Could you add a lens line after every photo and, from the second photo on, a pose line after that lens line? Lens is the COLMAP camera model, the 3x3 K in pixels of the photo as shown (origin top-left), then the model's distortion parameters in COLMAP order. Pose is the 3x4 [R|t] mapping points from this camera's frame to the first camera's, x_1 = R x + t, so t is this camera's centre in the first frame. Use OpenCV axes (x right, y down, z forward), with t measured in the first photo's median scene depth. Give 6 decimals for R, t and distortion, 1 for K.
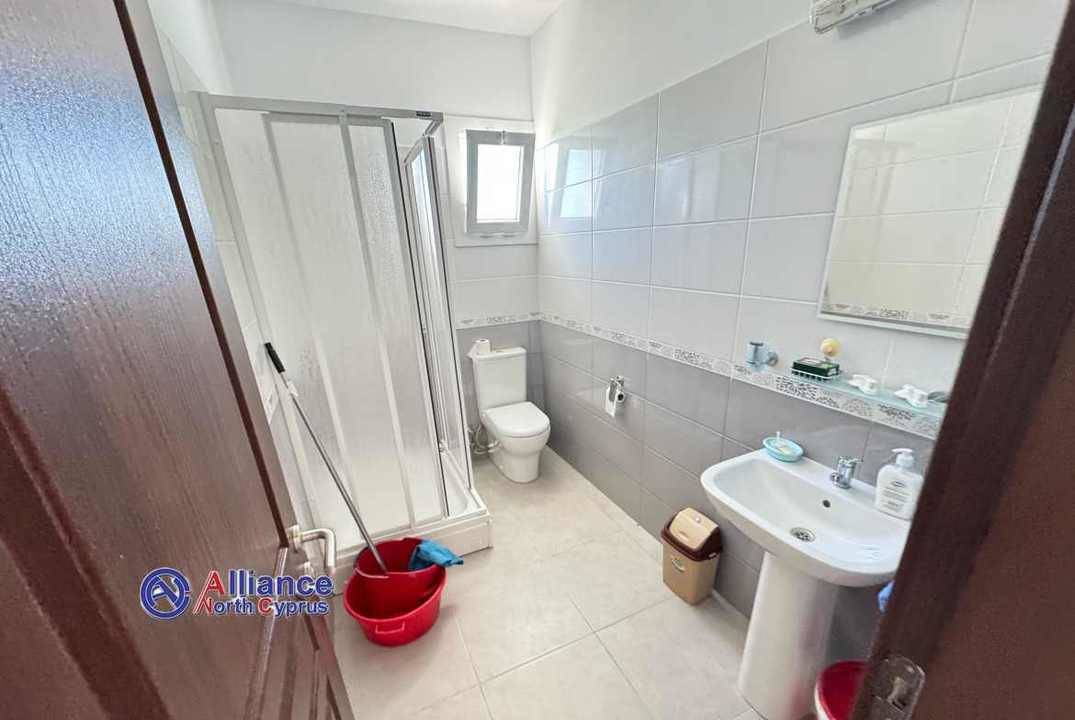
lens RADIAL K [[426.2, 0, 535.3], [0, 426.2, 401.0], [0, 0, 1]] dist [-0.000443, -0.000010]
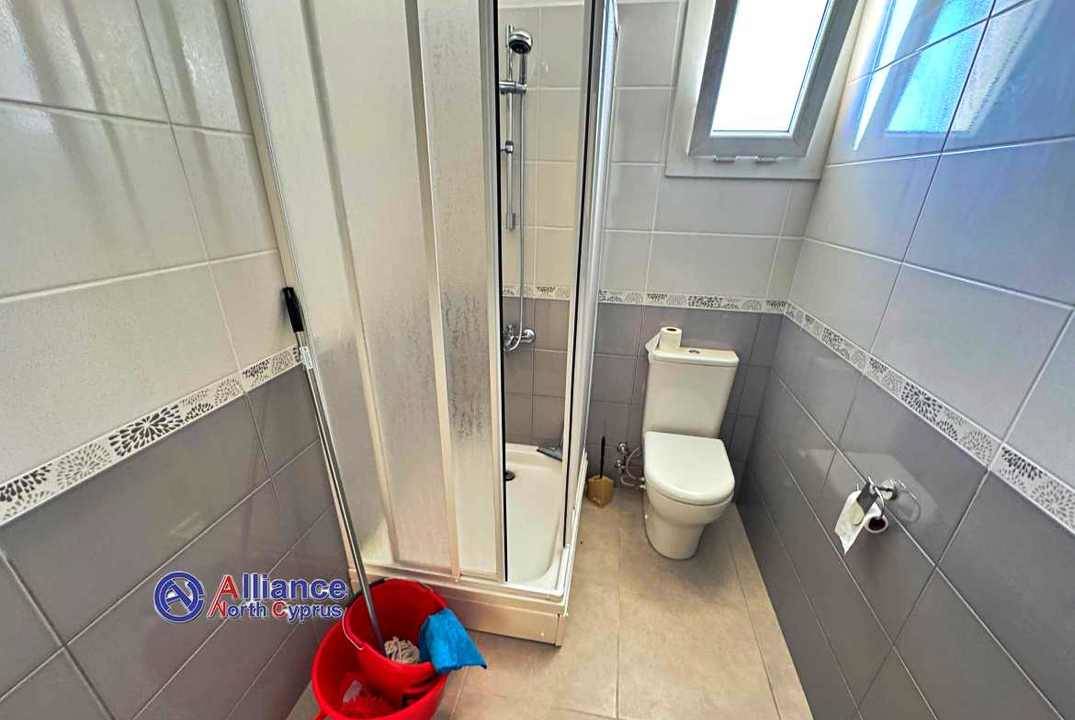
lens RADIAL K [[450.4, 0, 535.3], [0, 450.4, 401.9], [0, 0, 1]] dist [0.000210, -0.000088]
pose [[0.820243, 0.299353, -0.487431, 0.075374], [-0.250312, 0.954053, 0.164704, -0.100252], [0.514339, -0.013087, 0.857487, 0.310126]]
